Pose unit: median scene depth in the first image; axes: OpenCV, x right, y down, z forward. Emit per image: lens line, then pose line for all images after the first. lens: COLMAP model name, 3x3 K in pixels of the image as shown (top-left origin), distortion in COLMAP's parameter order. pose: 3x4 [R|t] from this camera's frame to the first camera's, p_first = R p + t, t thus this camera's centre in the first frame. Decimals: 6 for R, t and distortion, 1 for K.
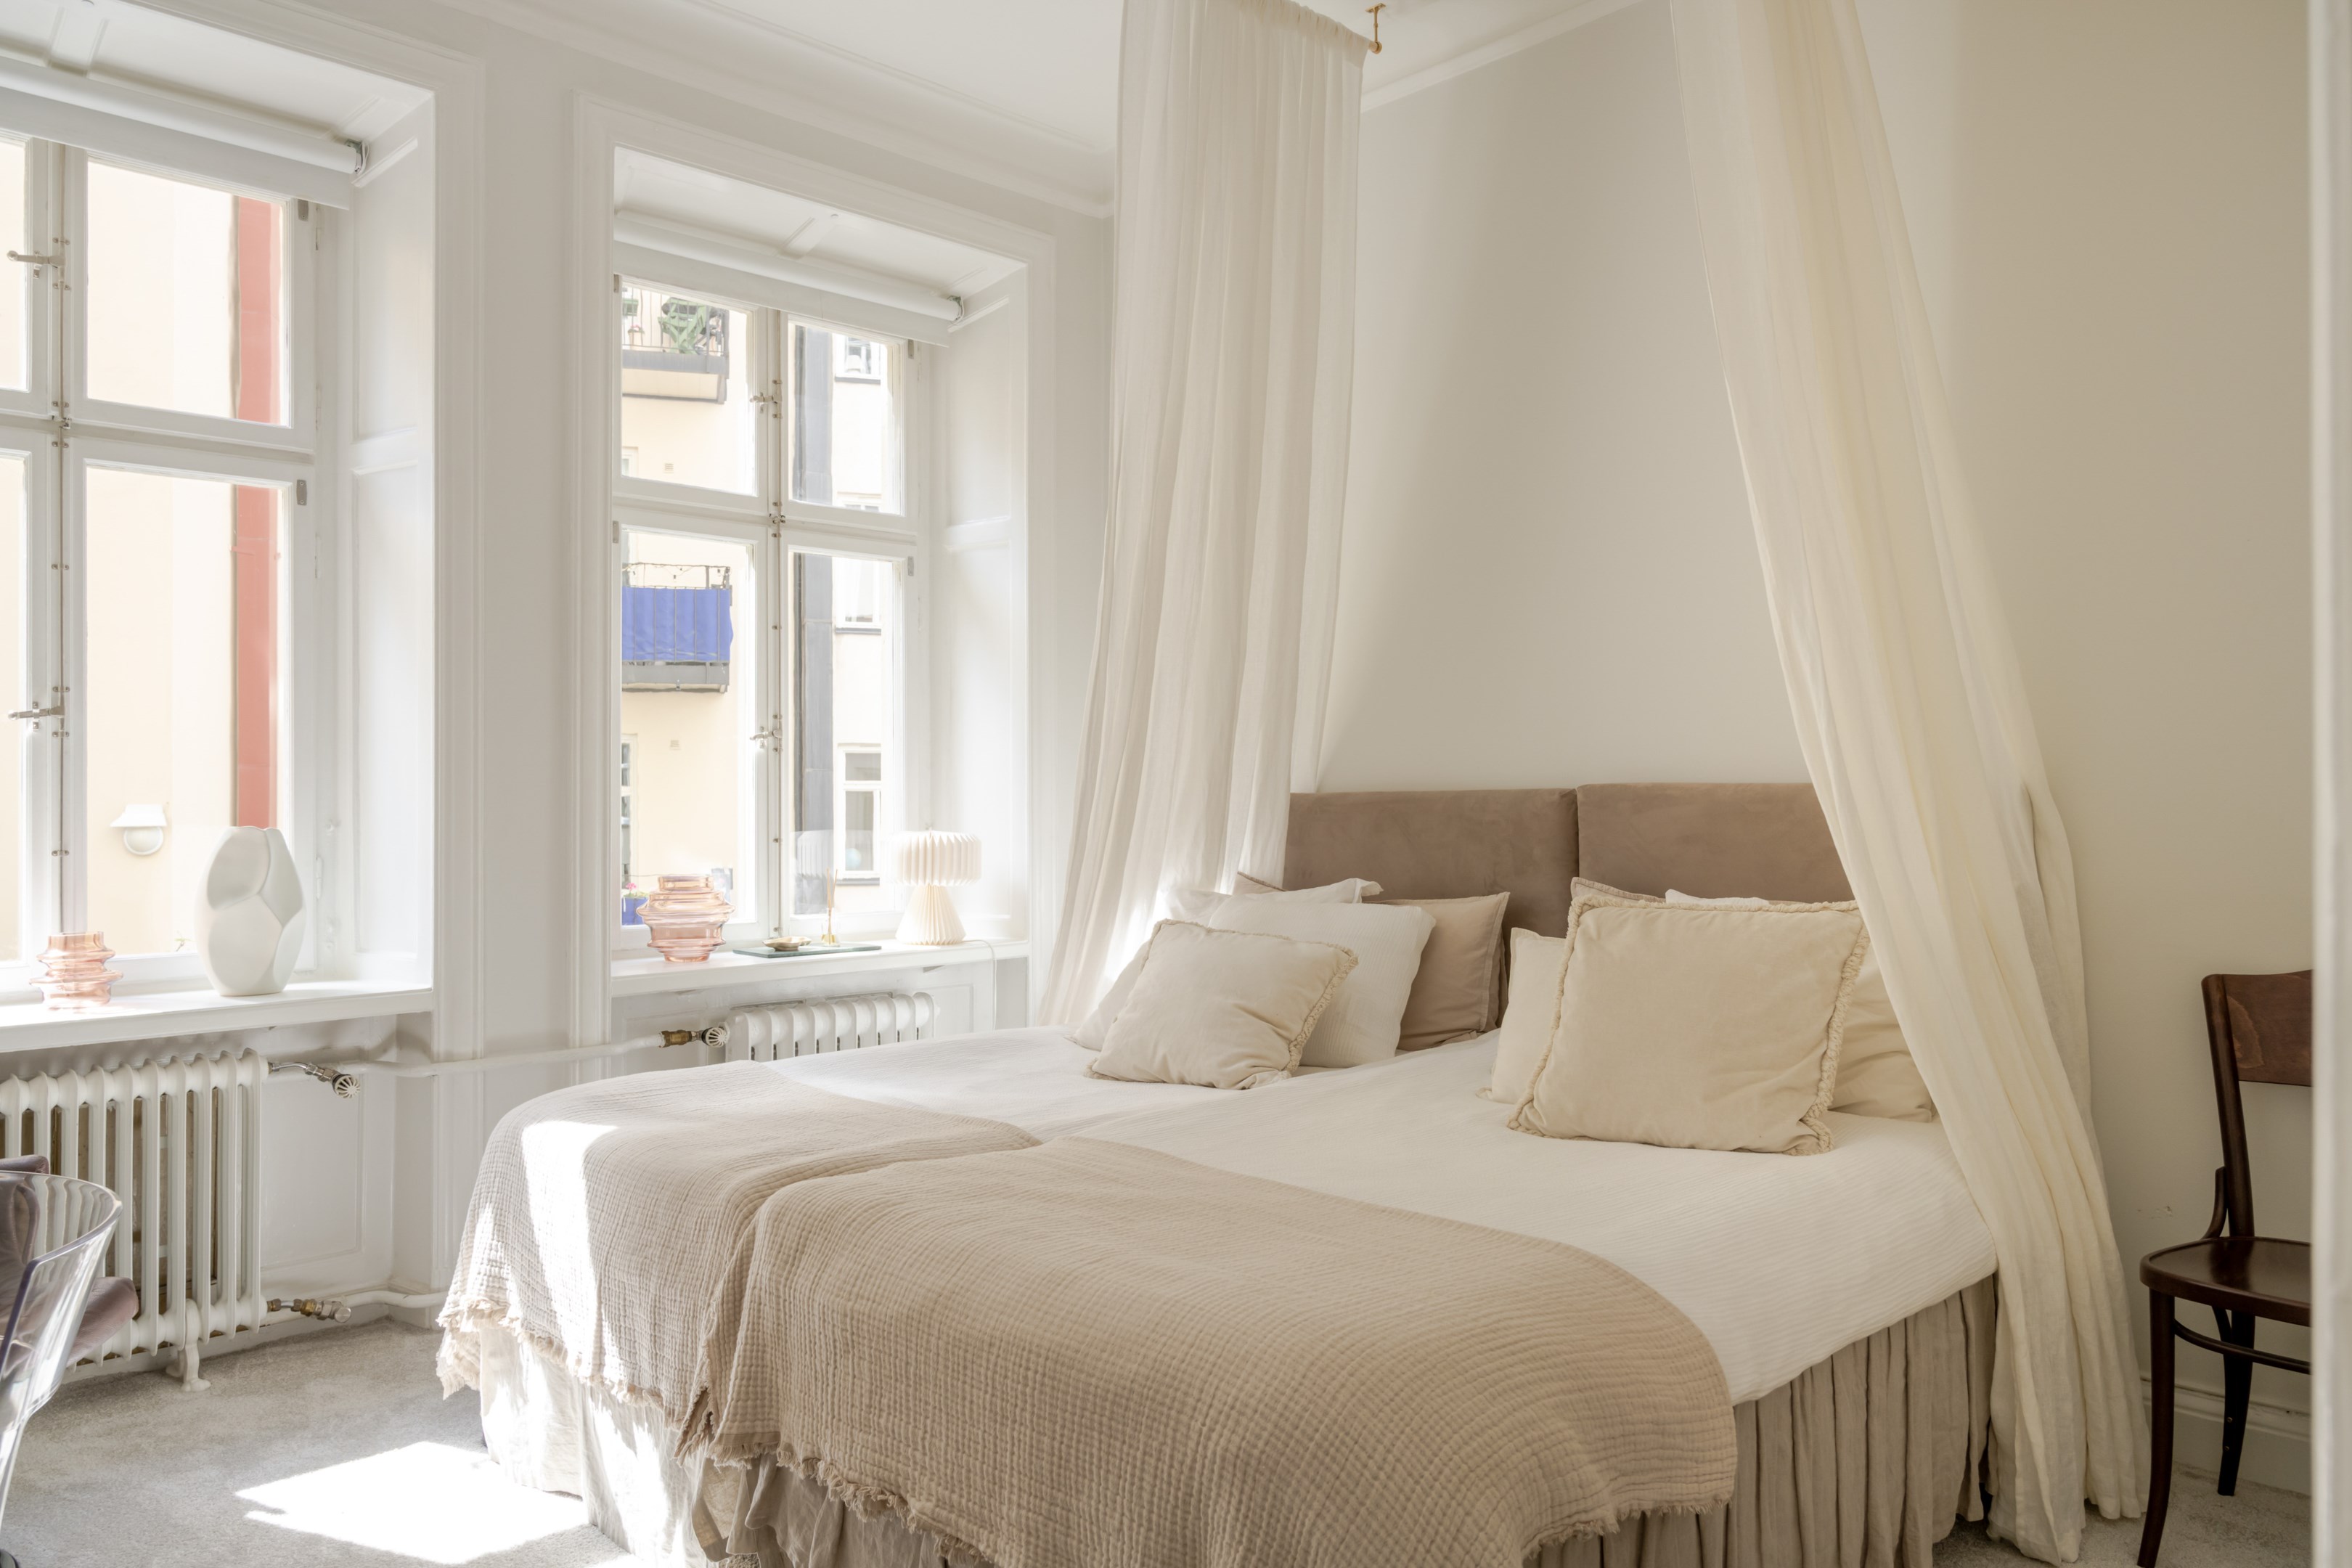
lens RADIAL K [[1765.0, 0, 1167.8], [0, 1765.0, 798.0], [0, 0, 1]] dist [0.005417, 0.001698]
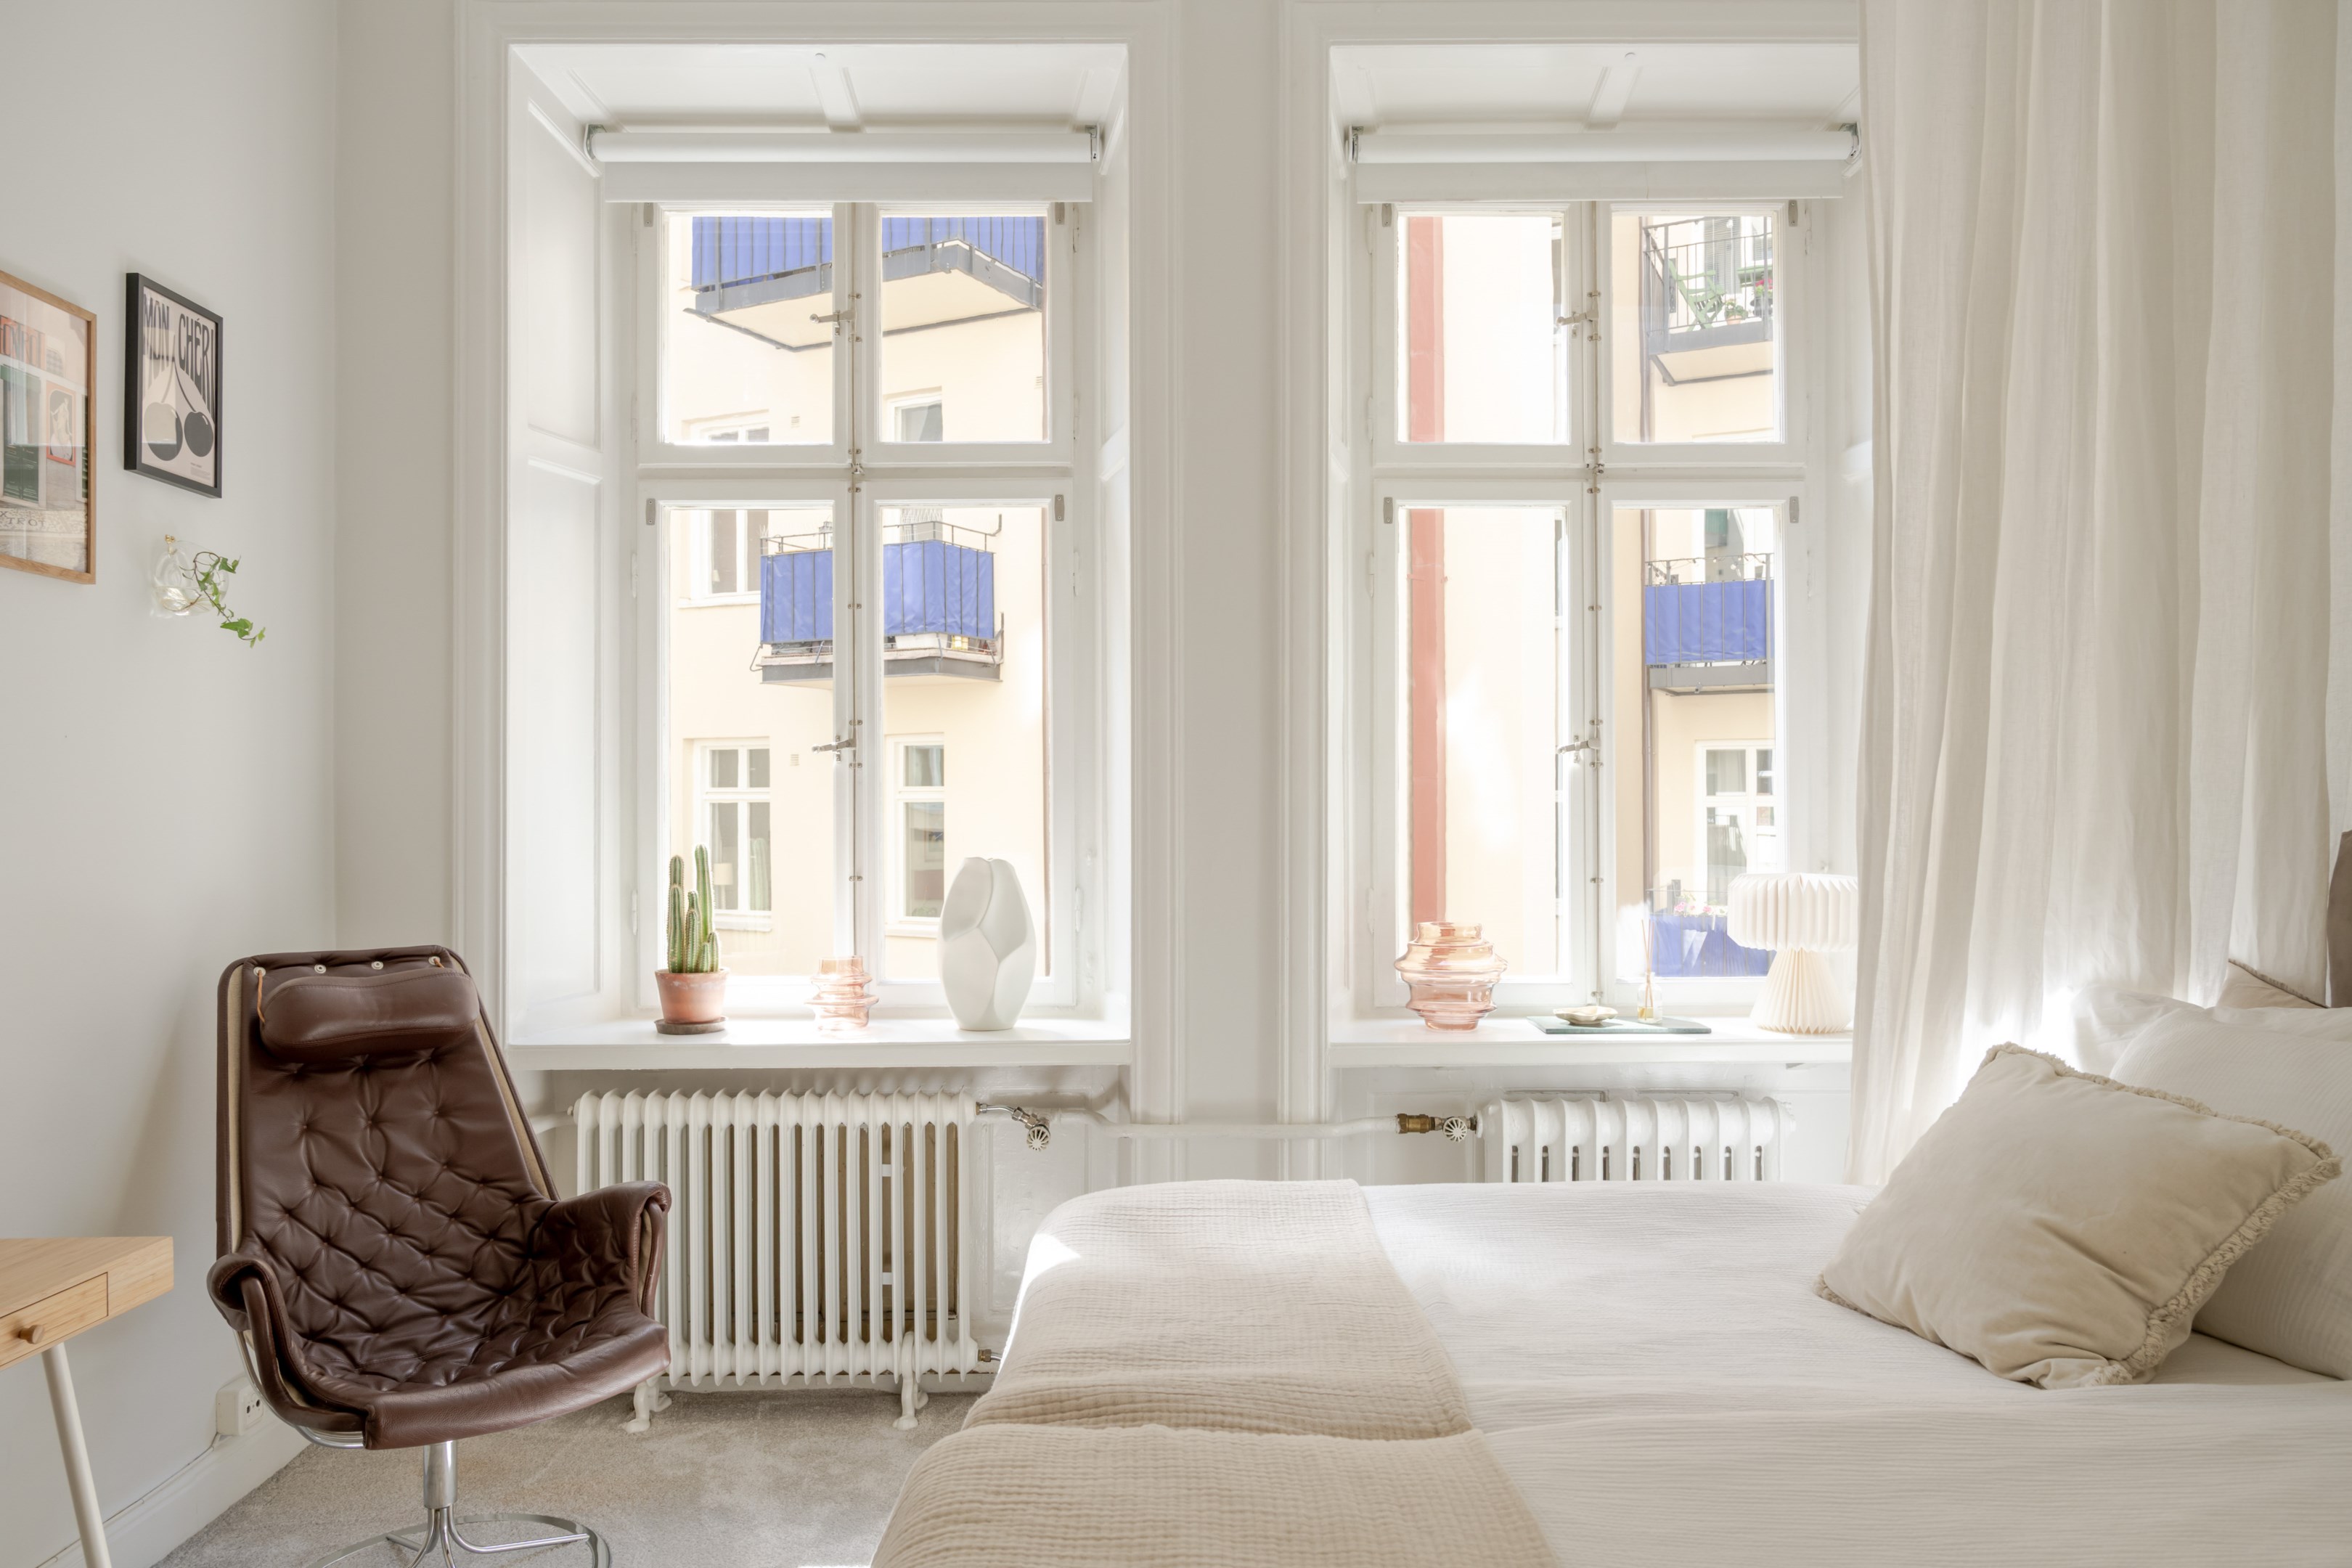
lens RADIAL K [[1675.5, 0, 1178.5], [0, 1675.5, 804.2], [0, 0, 1]] dist [-0.004191, 0.003281]
pose [[0.713571, -0.000179, -0.700583, 0.198313], [0.002350, 0.999995, 0.002139, -0.014101], [0.700579, -0.003173, 0.713568, 0.406201]]
